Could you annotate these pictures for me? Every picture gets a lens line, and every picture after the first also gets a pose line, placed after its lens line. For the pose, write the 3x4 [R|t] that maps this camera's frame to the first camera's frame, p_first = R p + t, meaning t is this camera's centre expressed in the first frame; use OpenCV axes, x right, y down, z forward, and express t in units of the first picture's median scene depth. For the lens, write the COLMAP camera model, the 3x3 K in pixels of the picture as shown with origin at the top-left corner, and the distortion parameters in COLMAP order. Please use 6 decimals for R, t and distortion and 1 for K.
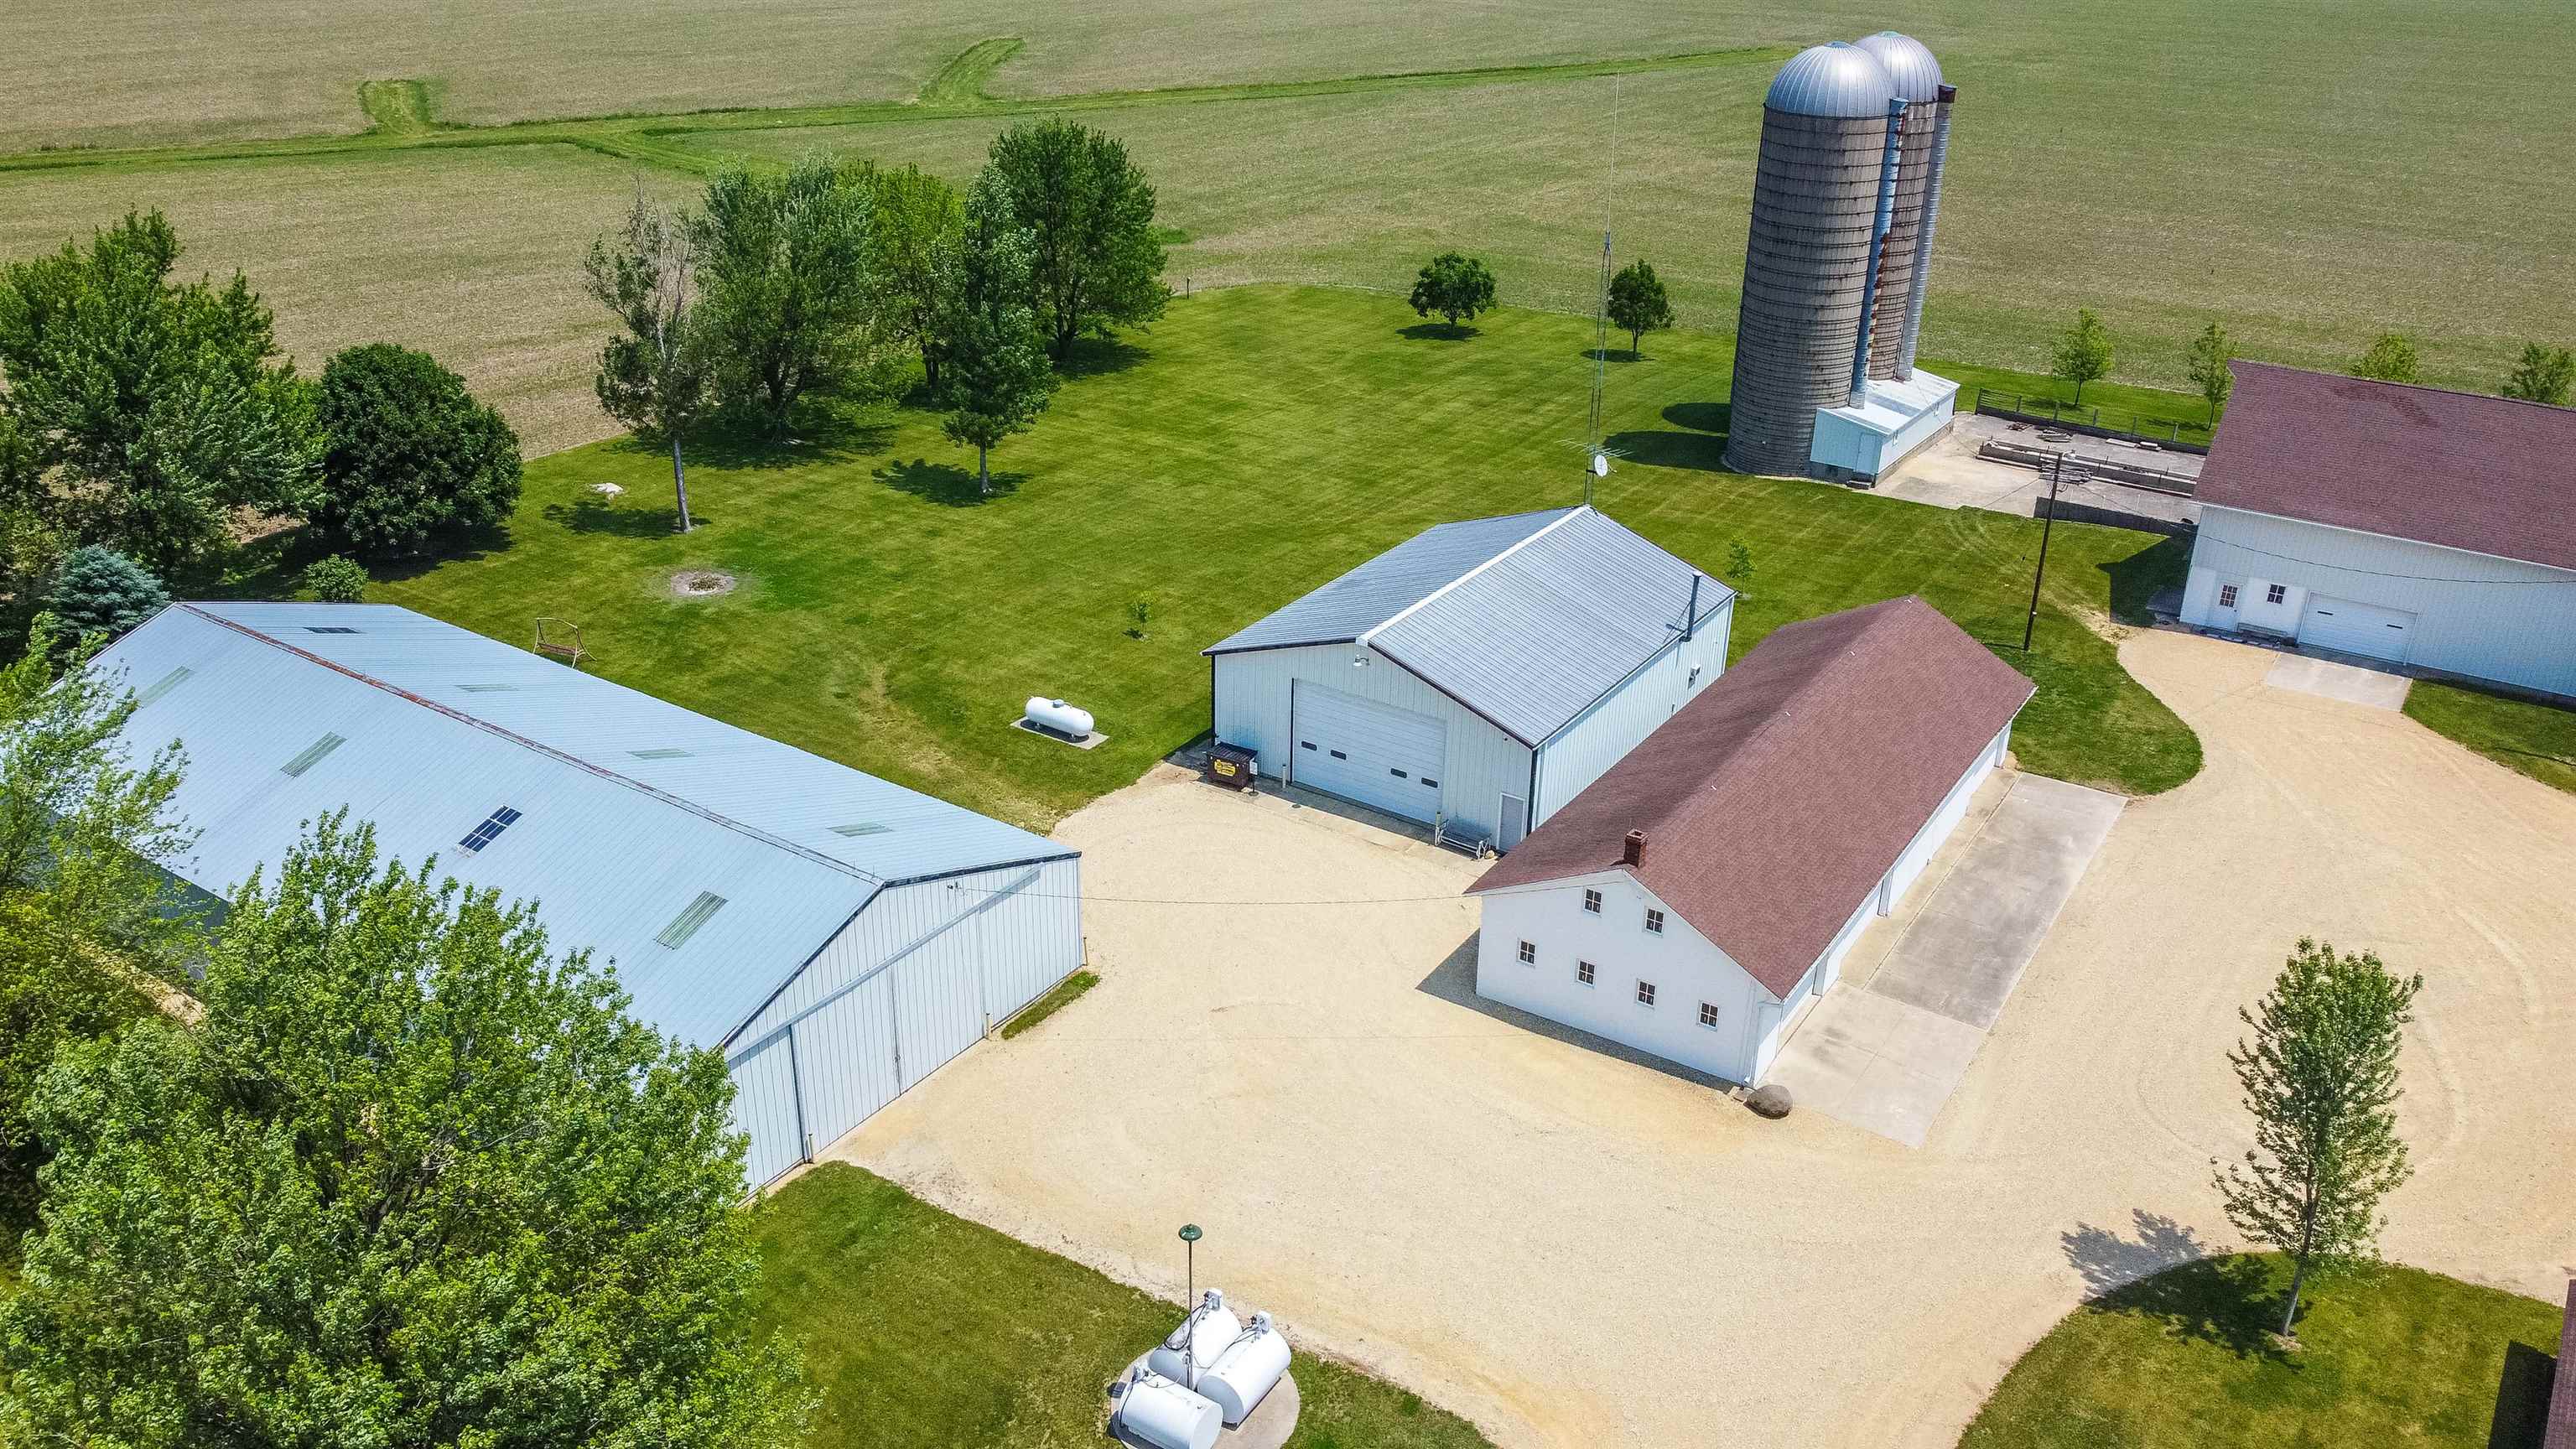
lens RADIAL K [[1969.8, 0, 1288.0], [0, 1969.8, 724.5], [0, 0, 1]] dist [0.003517, 0.000840]
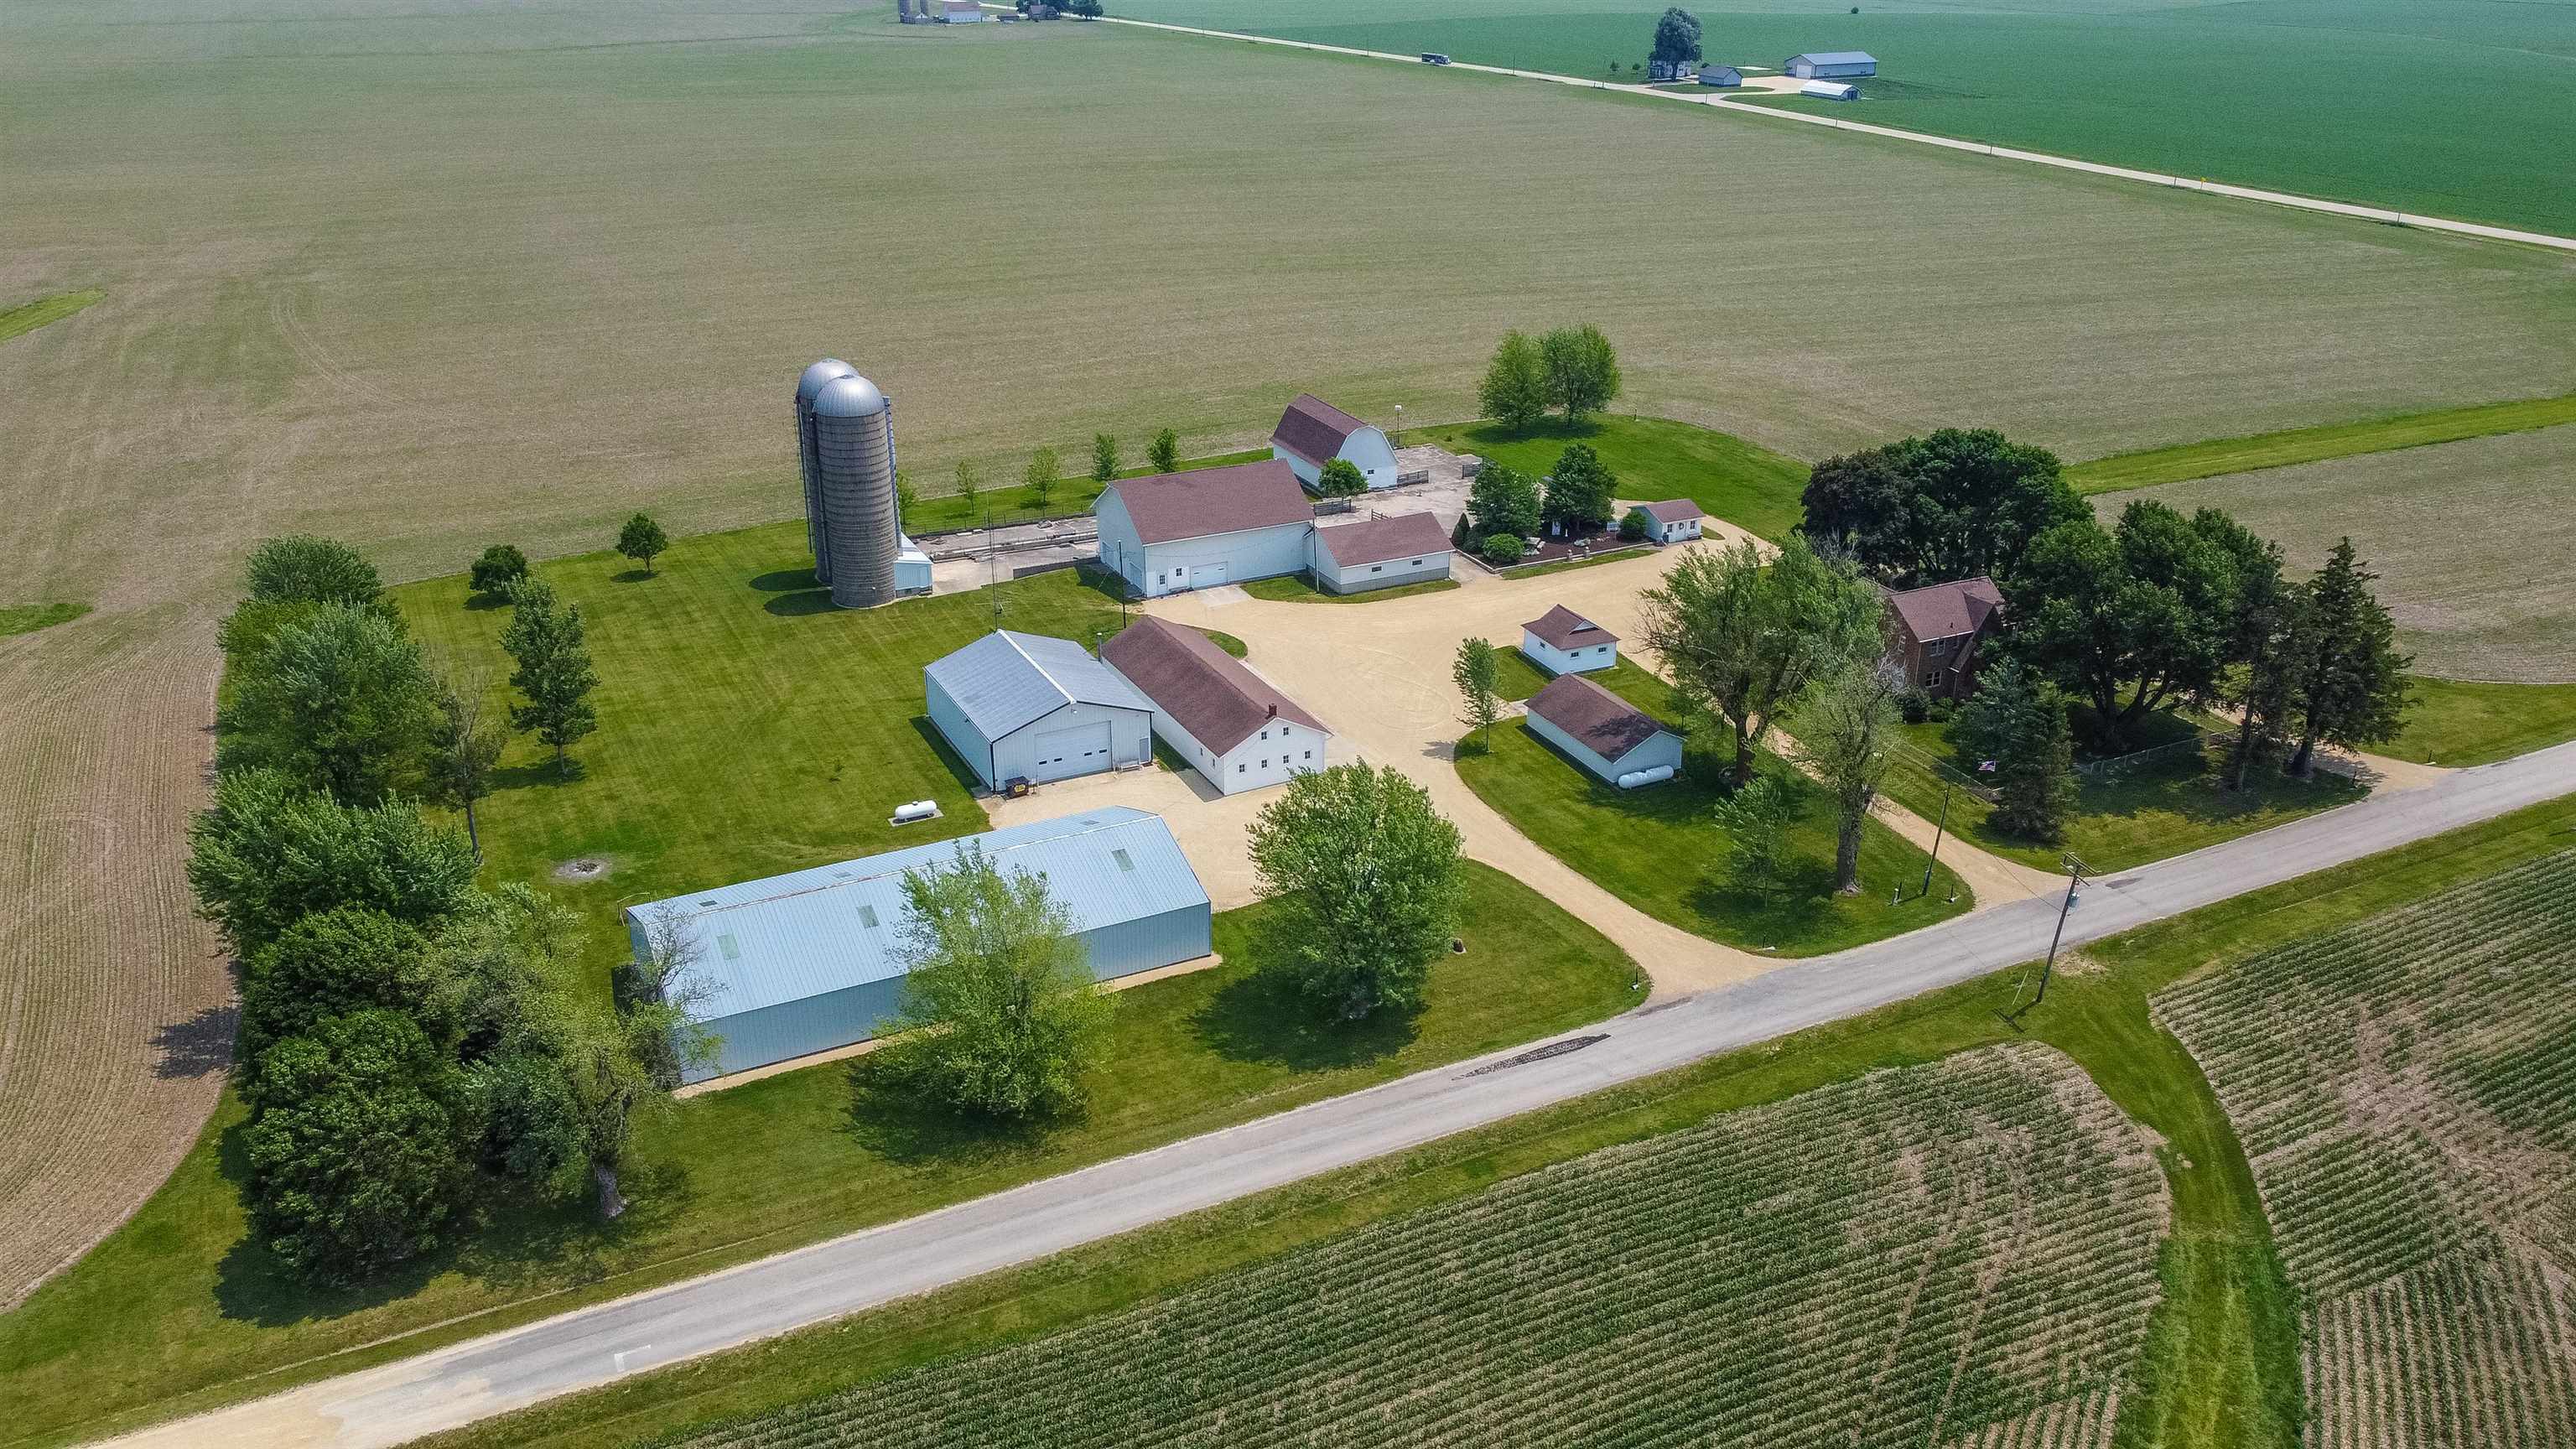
lens RADIAL K [[1969.8, 0, 1288.0], [0, 1969.8, 724.5], [0, 0, 1]] dist [0.003517, 0.000840]
pose [[0.498673, -0.363359, 0.786953, -1.336857], [0.372777, 0.909547, 0.183745, -0.281834], [-0.782536, 0.201729, 0.589018, -0.444240]]
